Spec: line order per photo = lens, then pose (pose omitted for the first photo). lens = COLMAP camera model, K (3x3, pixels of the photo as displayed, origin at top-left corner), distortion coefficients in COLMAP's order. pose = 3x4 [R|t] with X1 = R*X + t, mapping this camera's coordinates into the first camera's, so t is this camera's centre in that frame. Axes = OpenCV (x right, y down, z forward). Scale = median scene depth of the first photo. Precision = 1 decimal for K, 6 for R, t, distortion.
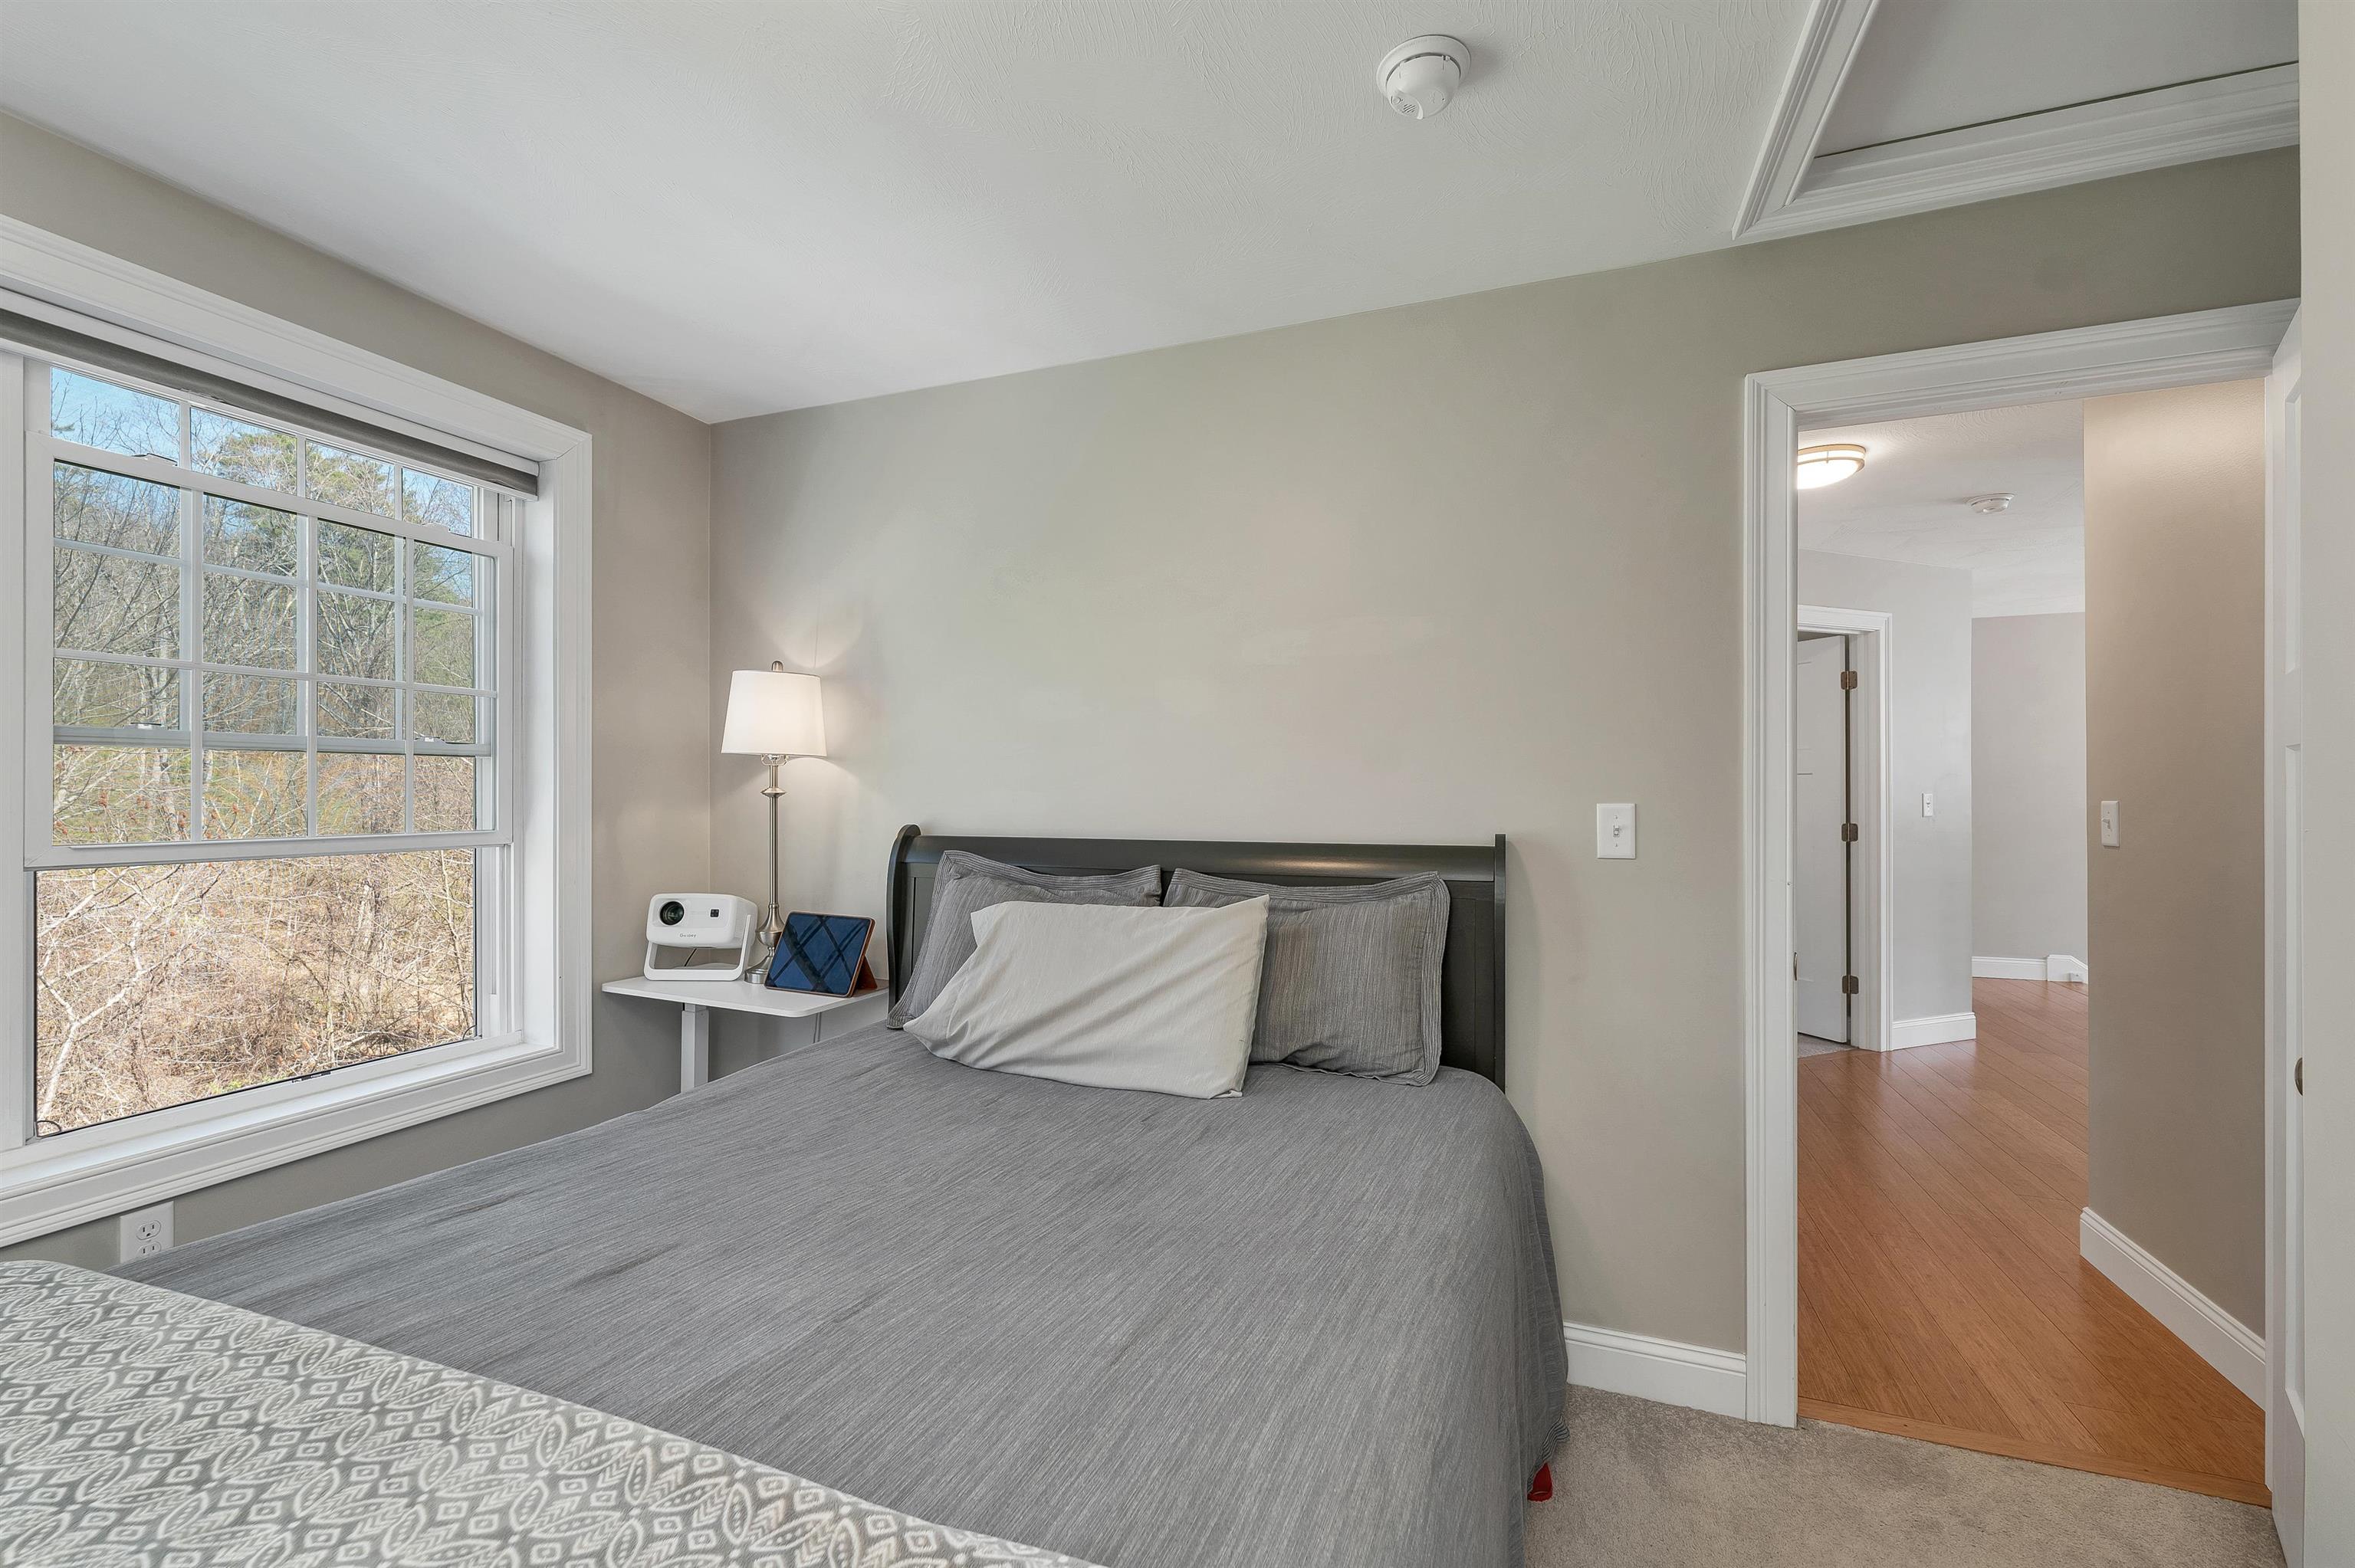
lens RADIAL K [[988.8, 0, 1161.2], [0, 988.8, 795.4], [0, 0, 1]] dist [0.000857, -0.000010]
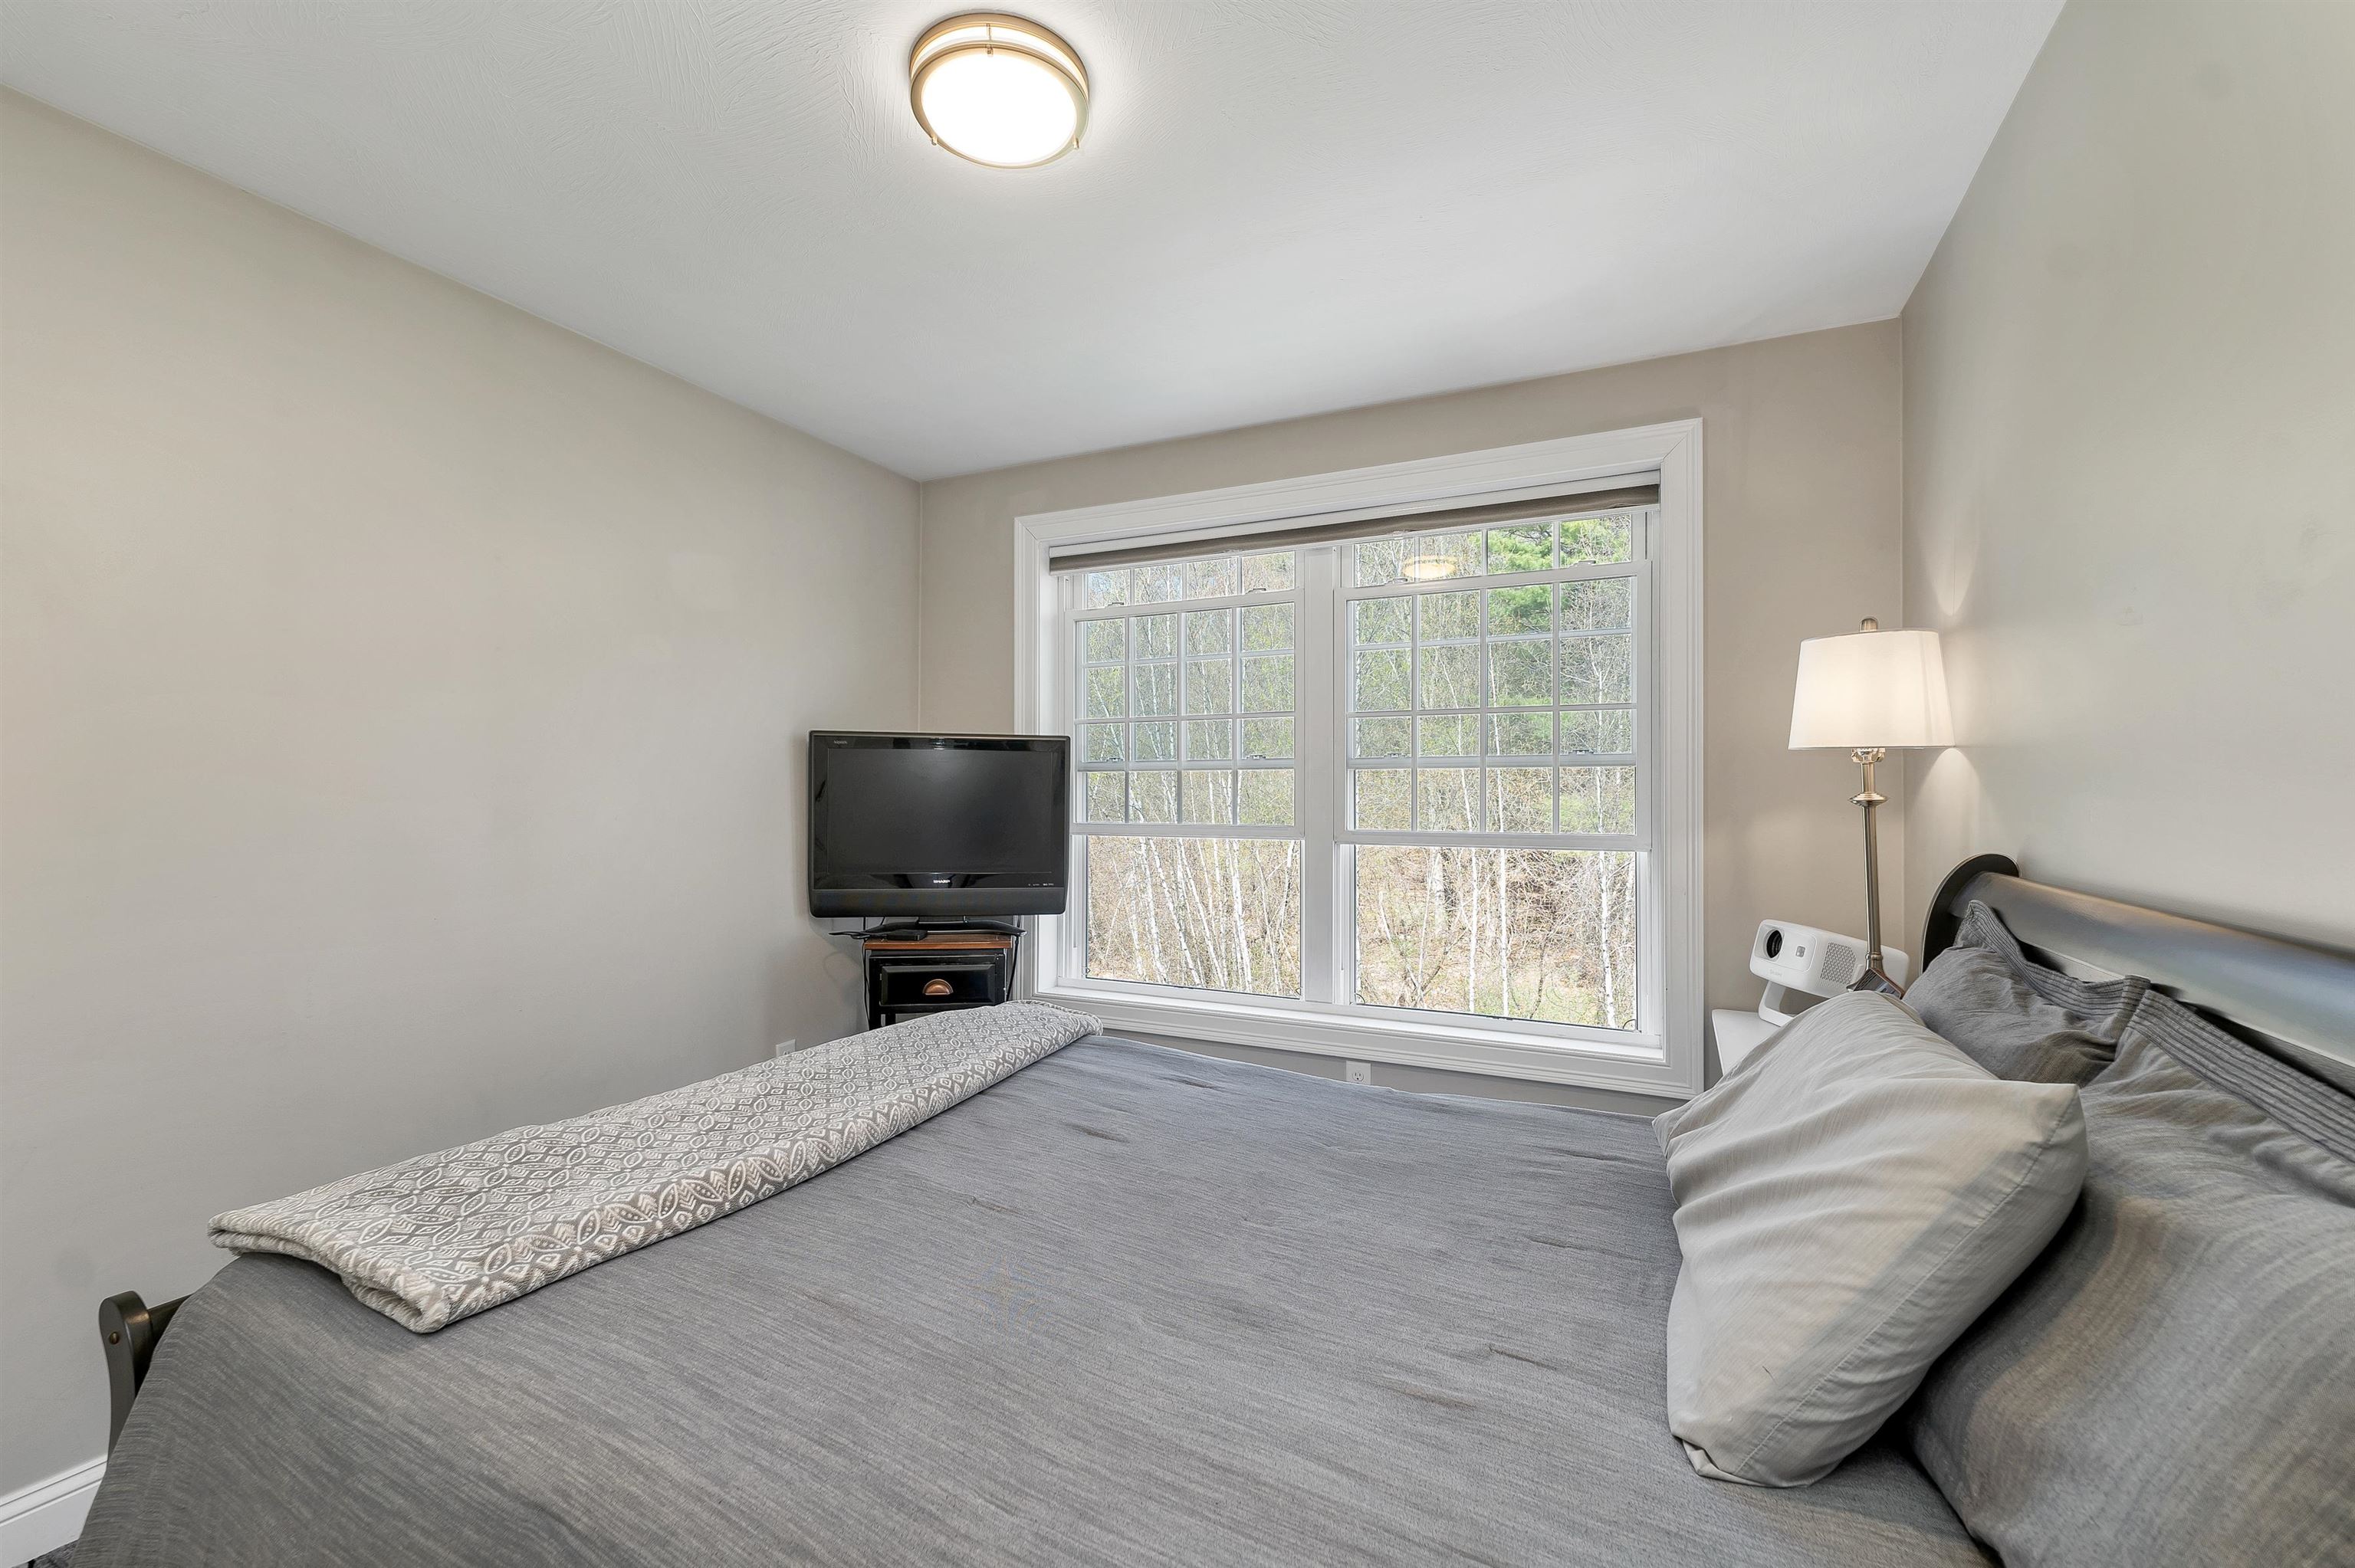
lens RADIAL K [[988.8, 0, 1161.2], [0, 988.8, 795.4], [0, 0, 1]] dist [0.000857, -0.000010]
pose [[-0.097260, -0.005066, -0.995246, 0.592152], [-0.007937, 0.999959, -0.004314, 0.001638], [0.995227, 0.007480, -0.097297, 0.857475]]
